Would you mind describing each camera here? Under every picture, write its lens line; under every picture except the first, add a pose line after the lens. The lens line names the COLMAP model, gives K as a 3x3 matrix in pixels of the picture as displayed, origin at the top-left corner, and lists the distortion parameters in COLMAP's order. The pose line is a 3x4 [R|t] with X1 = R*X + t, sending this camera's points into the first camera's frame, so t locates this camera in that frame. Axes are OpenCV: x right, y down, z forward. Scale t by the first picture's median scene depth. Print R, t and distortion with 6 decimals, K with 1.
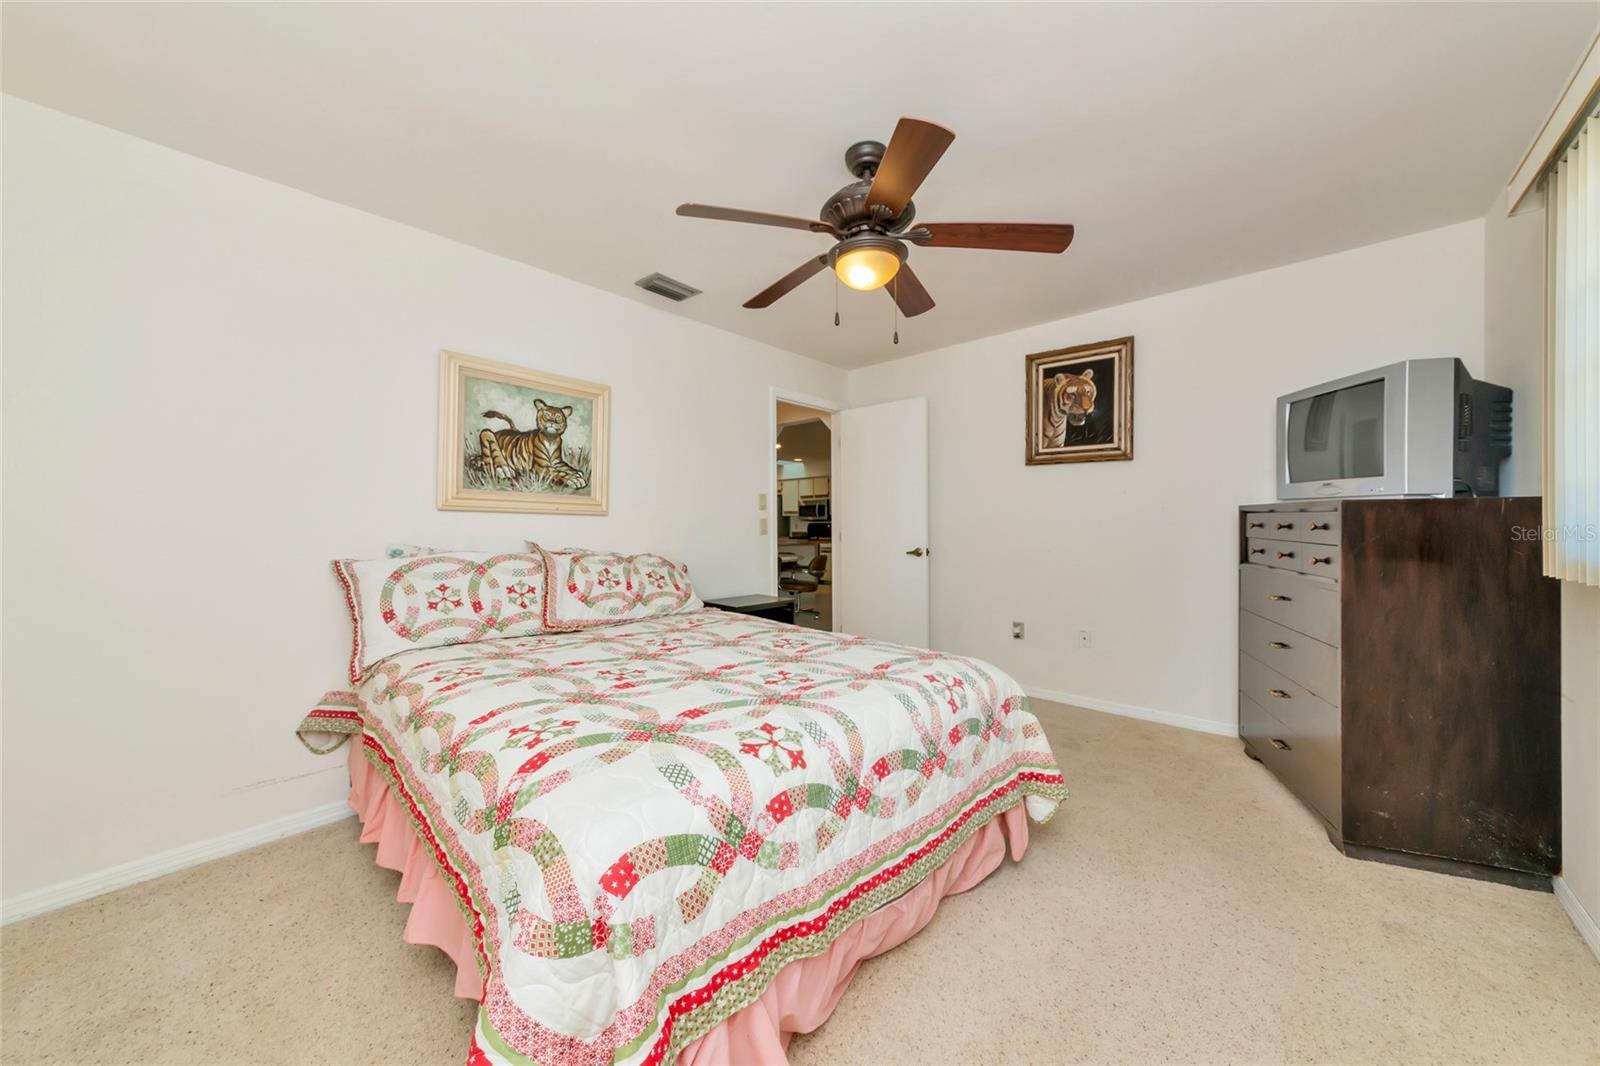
lens RADIAL K [[564.4, 0, 797.6], [0, 564.4, 529.3], [0, 0, 1]] dist [-0.001687, 0.000264]
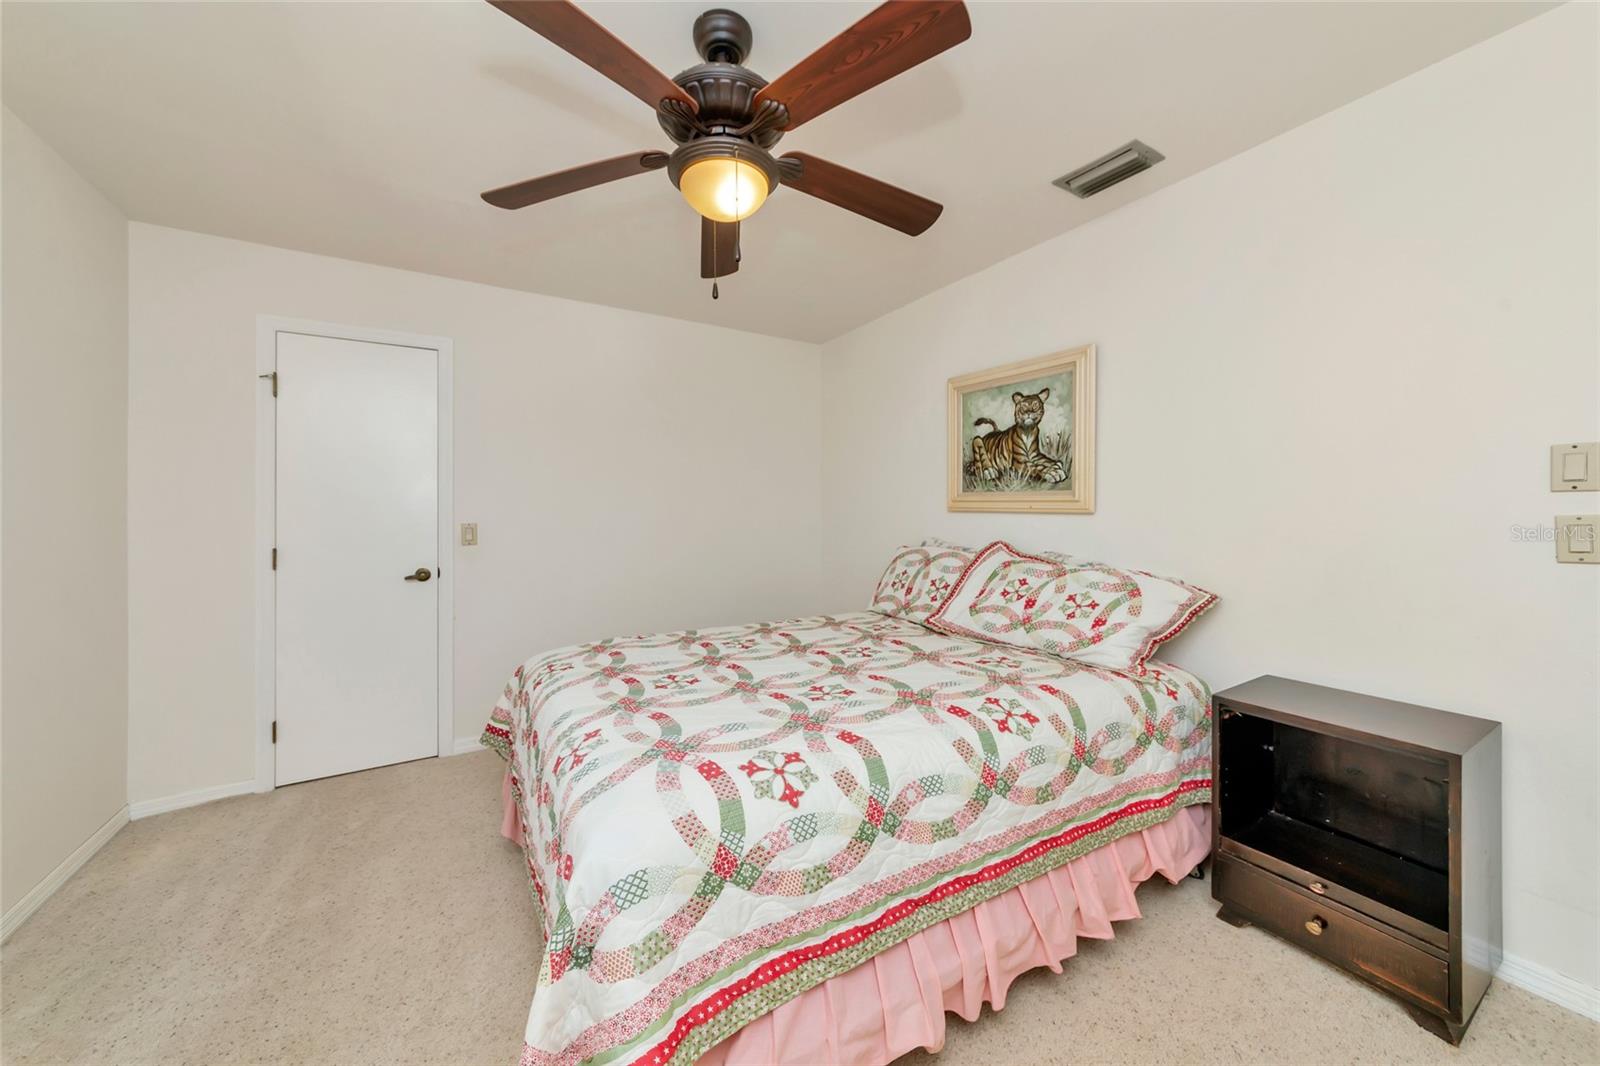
lens RADIAL K [[564.4, 0, 793.7], [0, 564.4, 515.1], [0, 0, 1]] dist [-0.001687, 0.000264]
pose [[-0.282157, 0.012827, -0.959283, 0.564487], [0.005396, 0.999916, 0.011783, -0.037623], [0.959353, -0.001851, -0.282202, 0.912620]]
